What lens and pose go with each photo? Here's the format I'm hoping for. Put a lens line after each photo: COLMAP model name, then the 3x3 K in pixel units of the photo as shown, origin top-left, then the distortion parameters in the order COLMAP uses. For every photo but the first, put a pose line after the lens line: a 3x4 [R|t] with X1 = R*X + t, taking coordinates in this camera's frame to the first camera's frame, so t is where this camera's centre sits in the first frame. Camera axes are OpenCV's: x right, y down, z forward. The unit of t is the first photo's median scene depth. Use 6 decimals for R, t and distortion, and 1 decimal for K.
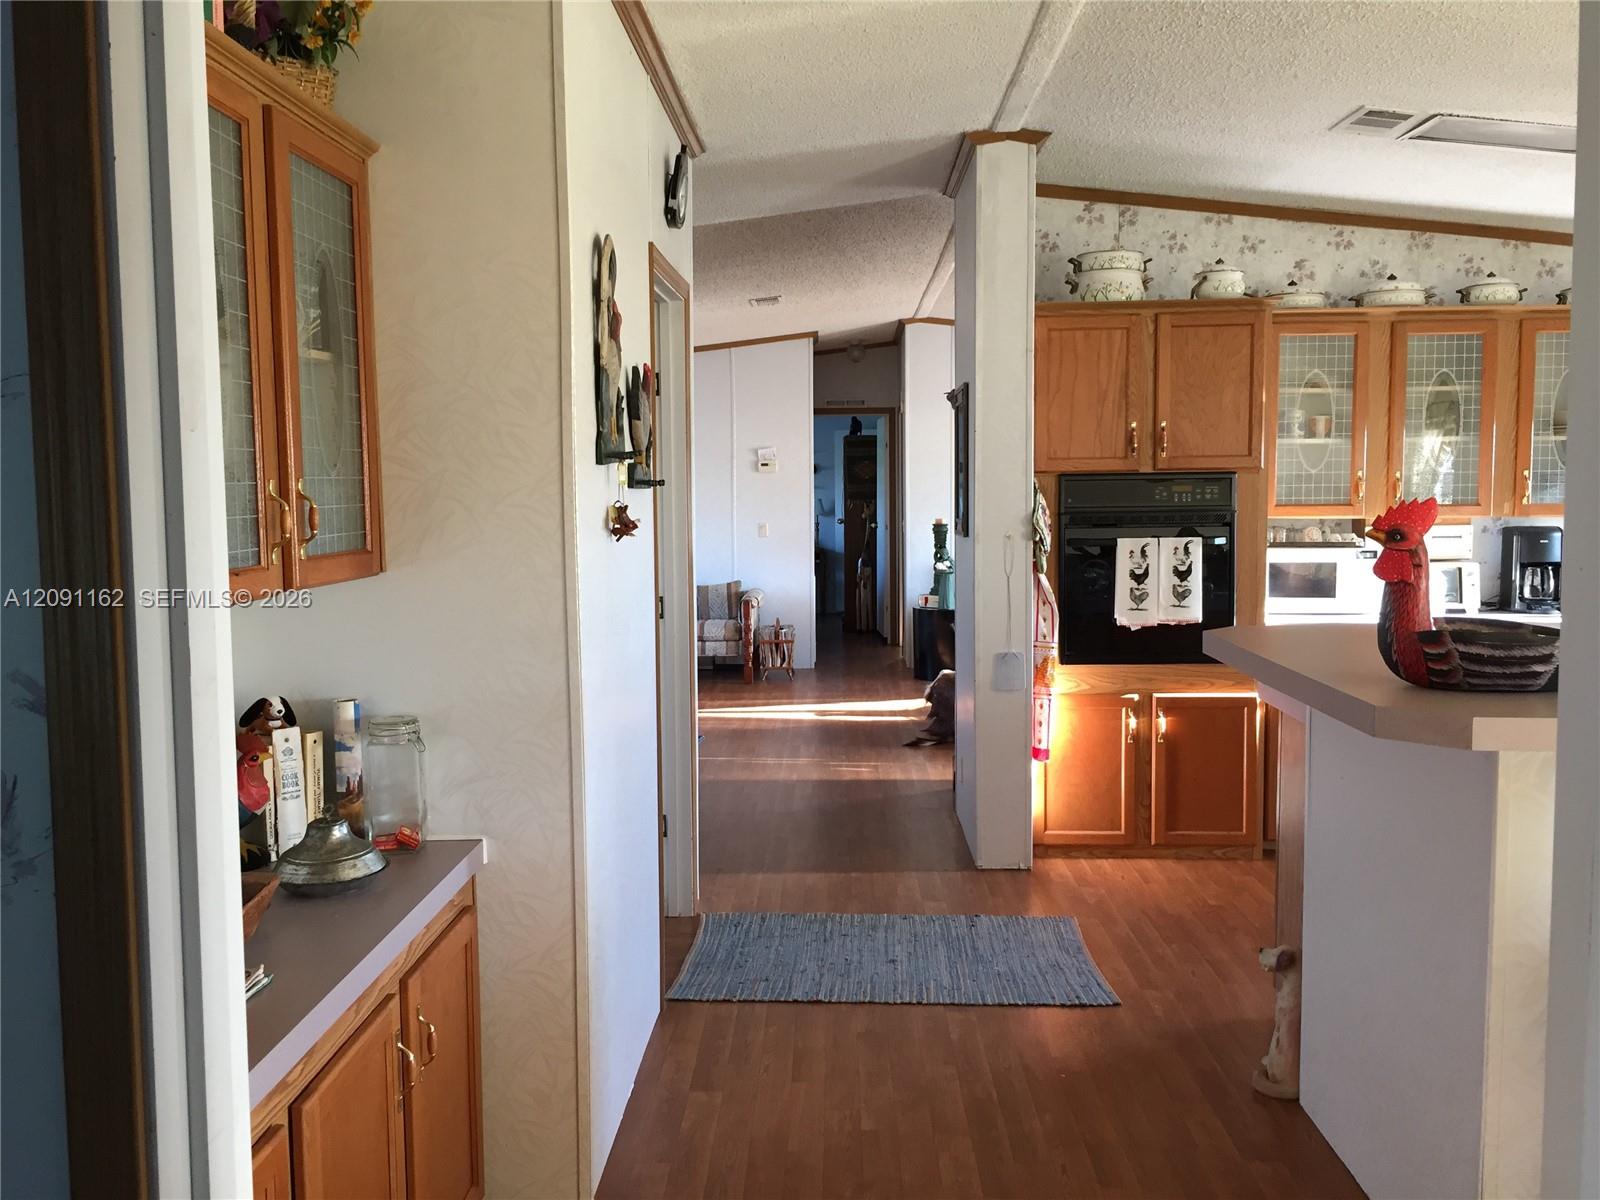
lens RADIAL K [[1355.7, 0, 800.8], [0, 1355.7, 594.3], [0, 0, 1]] dist [0.071412, -0.106803]
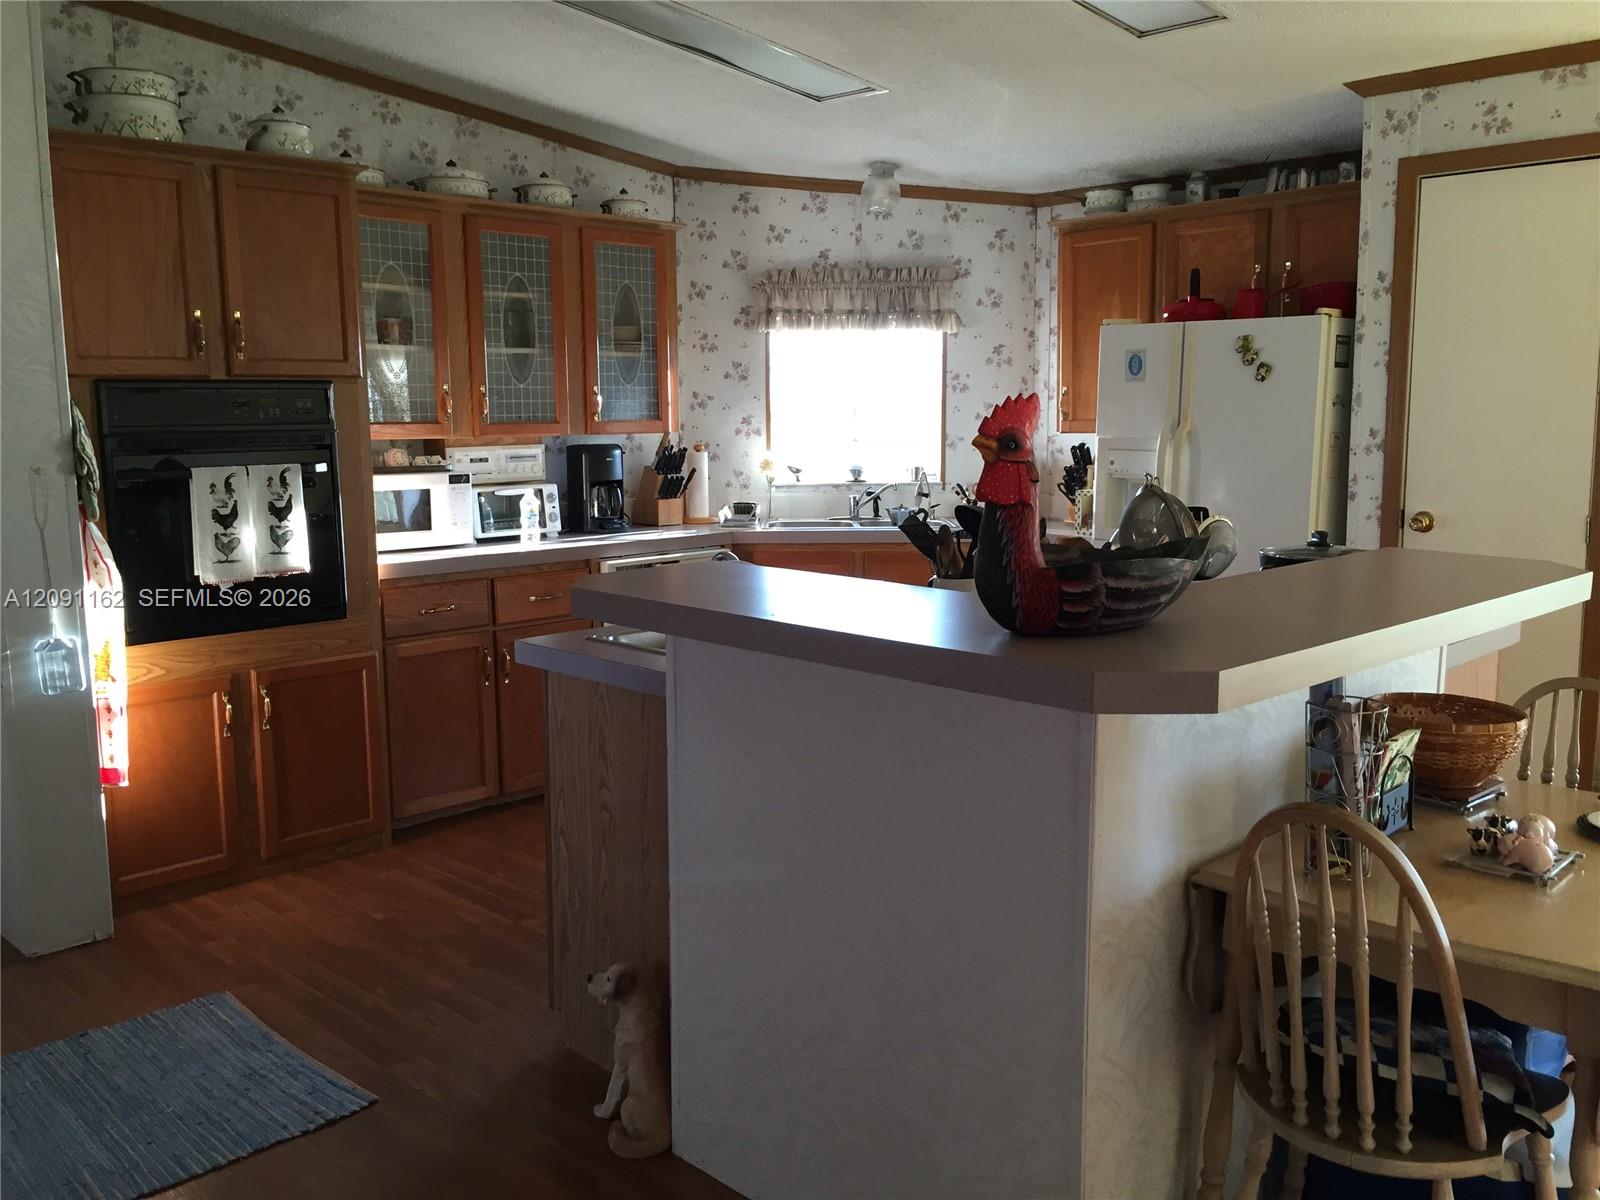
lens RADIAL K [[1355.7, 0, 800.8], [0, 1355.7, 594.3], [0, 0, 1]] dist [0.071412, -0.106803]
pose [[0.682305, -0.098511, 0.724400, -0.086257], [0.060498, 0.995089, 0.078340, -0.010882], [-0.728560, -0.009627, 0.684914, 0.243261]]
